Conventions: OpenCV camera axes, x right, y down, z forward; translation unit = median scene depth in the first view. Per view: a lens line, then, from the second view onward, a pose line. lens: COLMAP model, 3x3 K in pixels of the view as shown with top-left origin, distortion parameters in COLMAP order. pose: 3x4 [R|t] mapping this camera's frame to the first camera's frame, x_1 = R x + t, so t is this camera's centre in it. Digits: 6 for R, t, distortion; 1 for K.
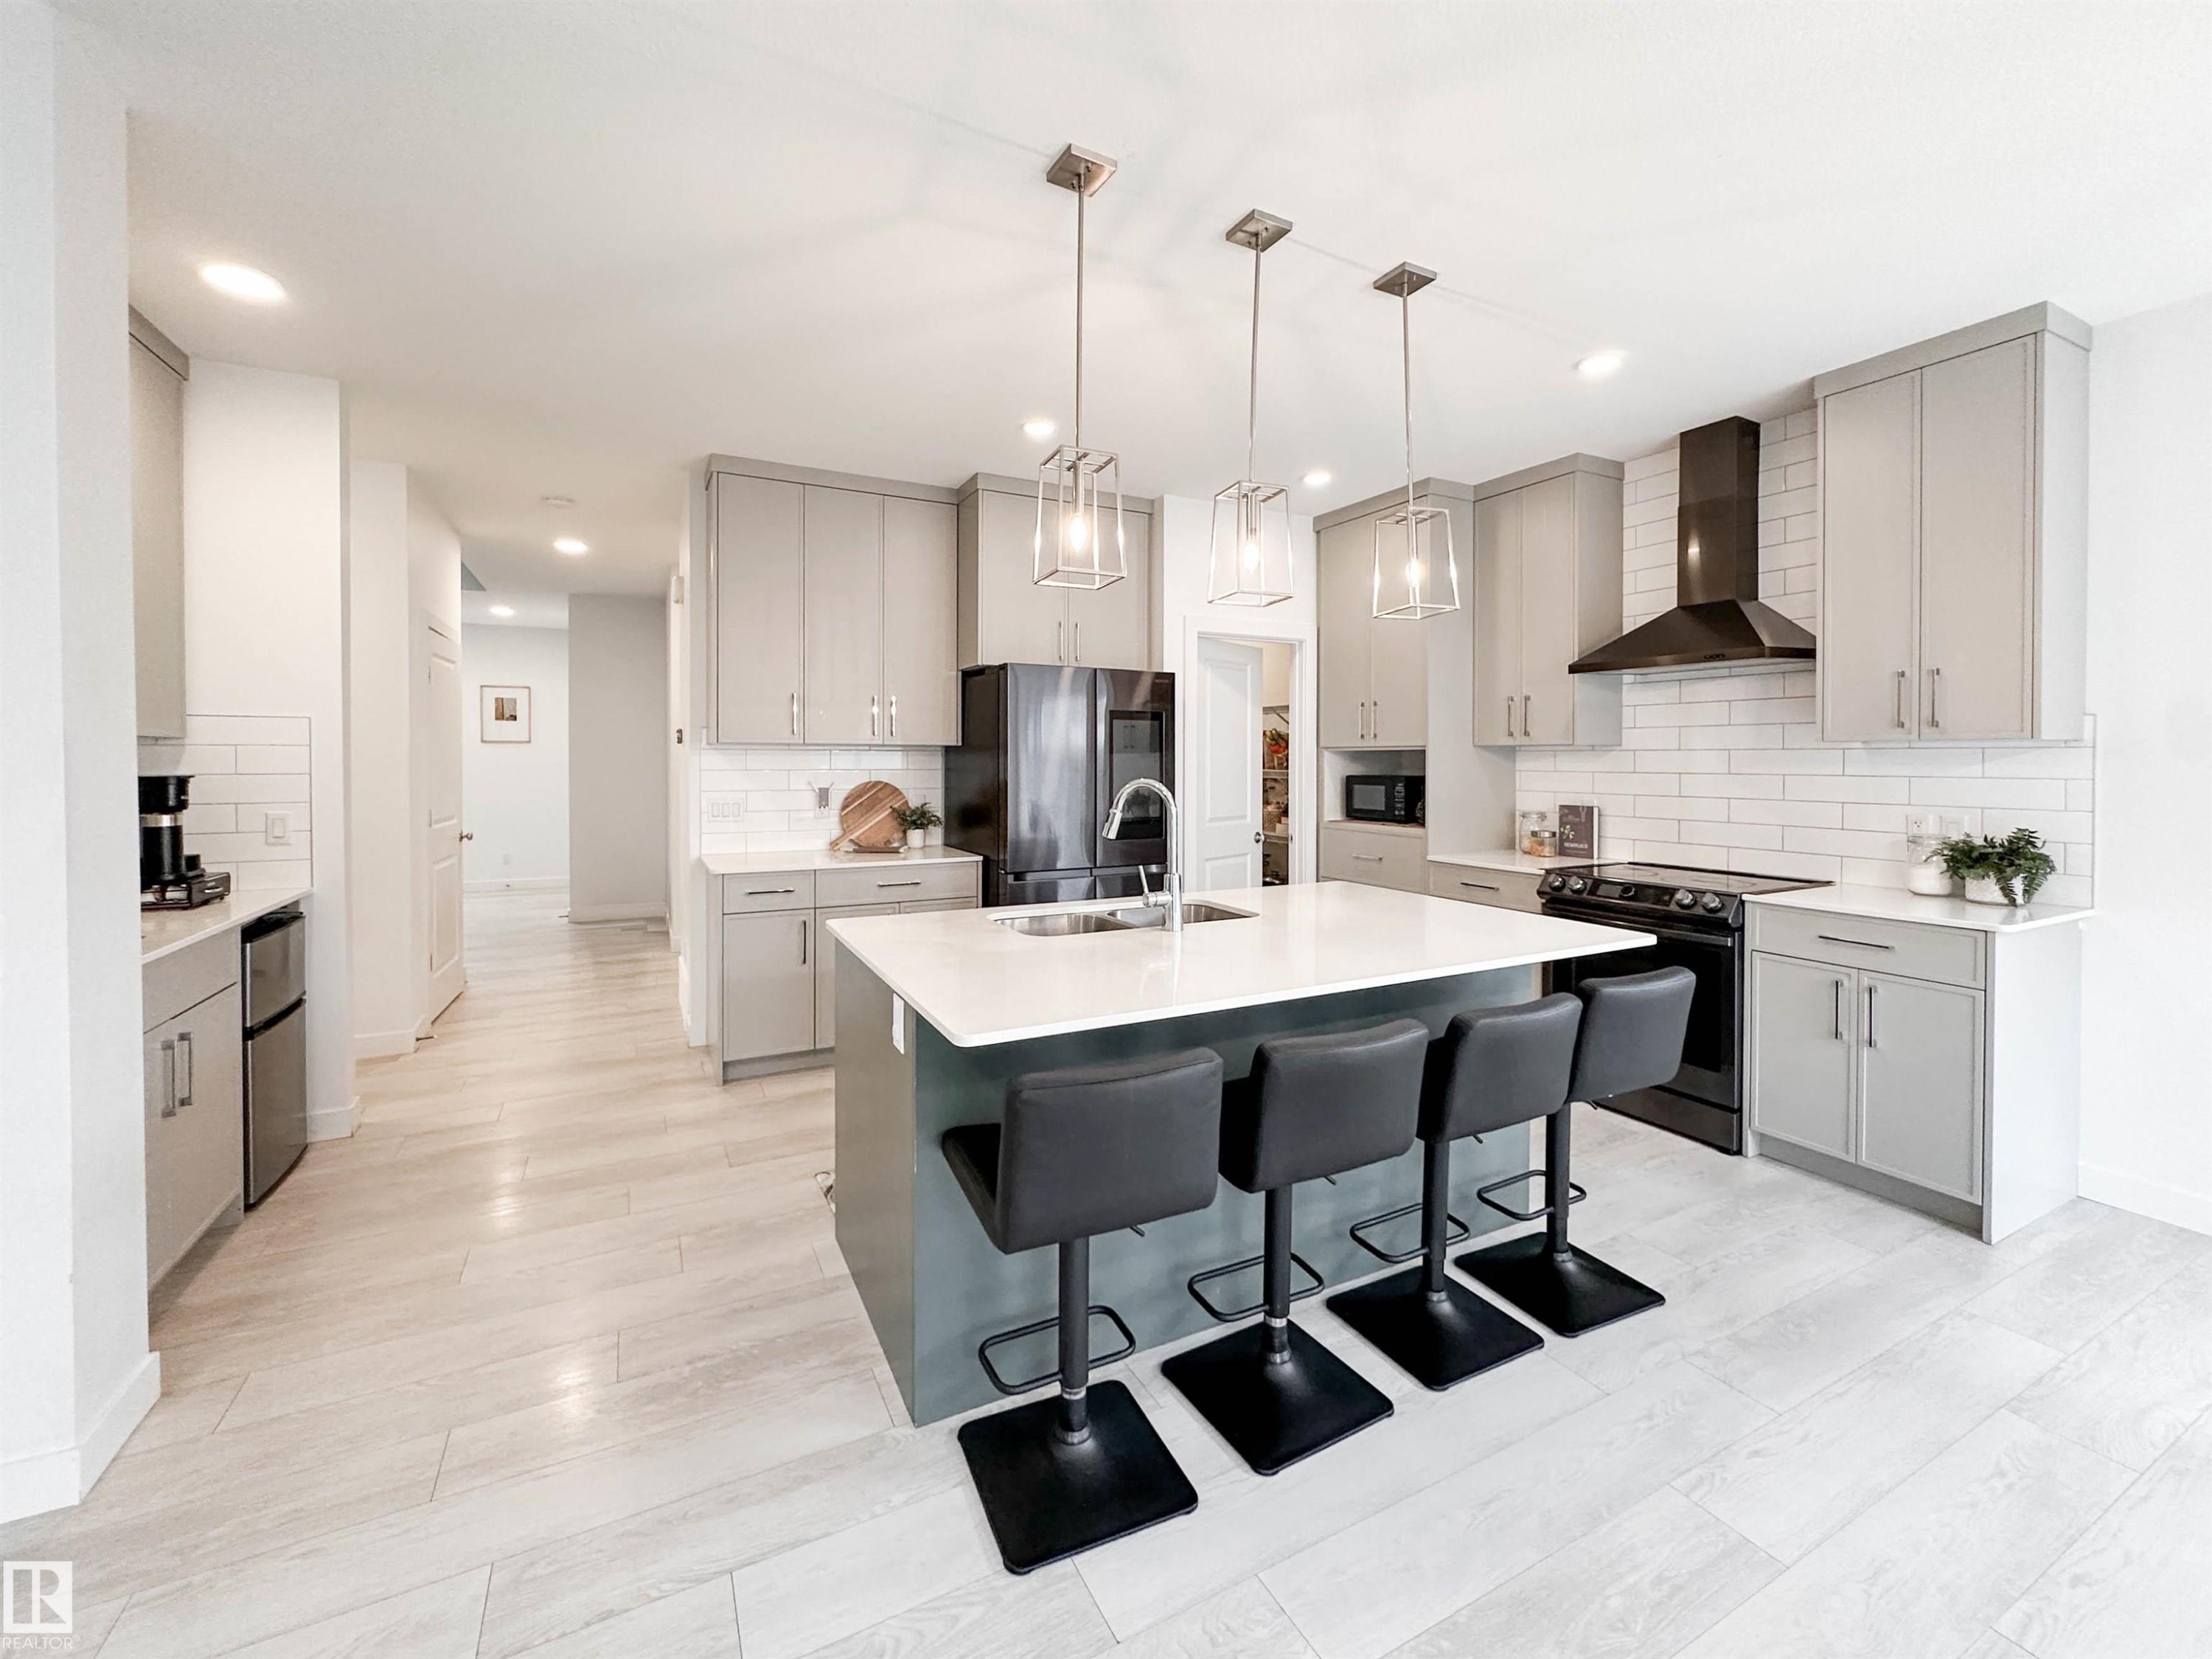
lens RADIAL K [[917.2, 0, 1106.7], [0, 917.2, 768.0], [0, 0, 1]] dist [-0.003418, 0.000372]
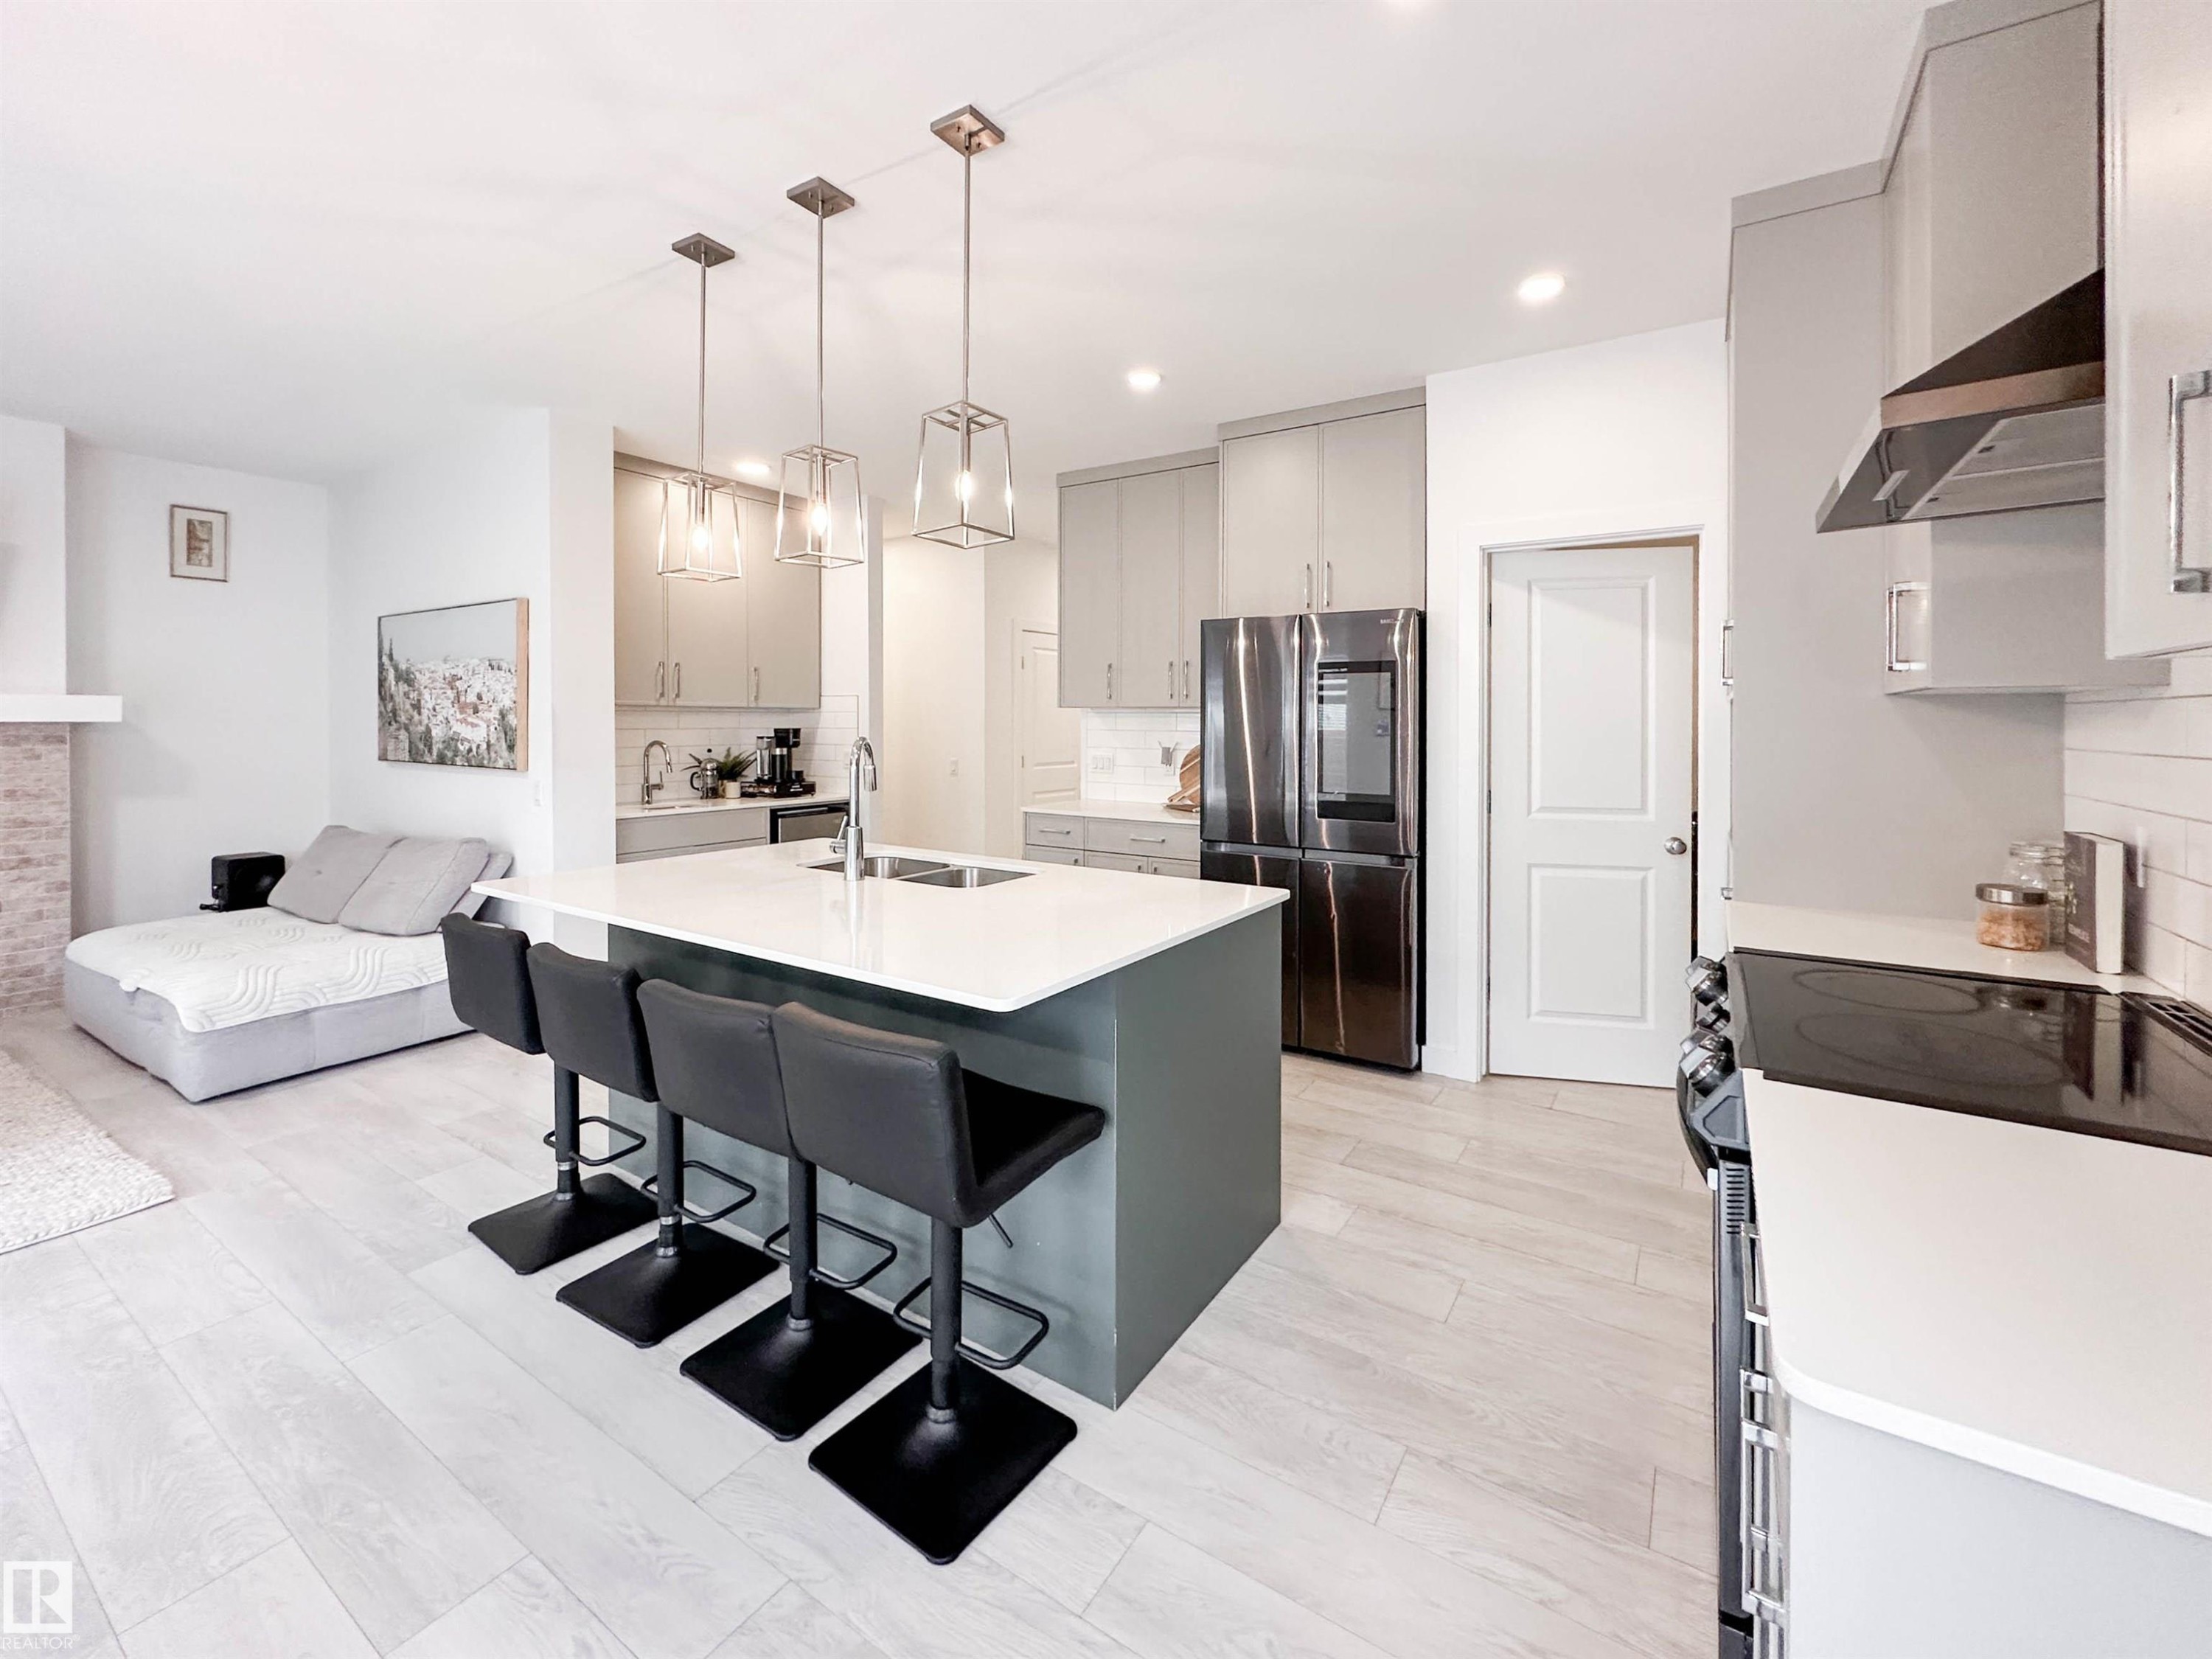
lens RADIAL K [[917.2, 0, 1085.9], [0, 917.2, 735.6], [0, 0, 1]] dist [-0.003418, 0.000372]
pose [[0.498921, 0.020575, -0.866403, 0.984080], [-0.019971, 0.999726, 0.012241, -0.000333], [0.866417, 0.011195, 0.499195, 0.633250]]
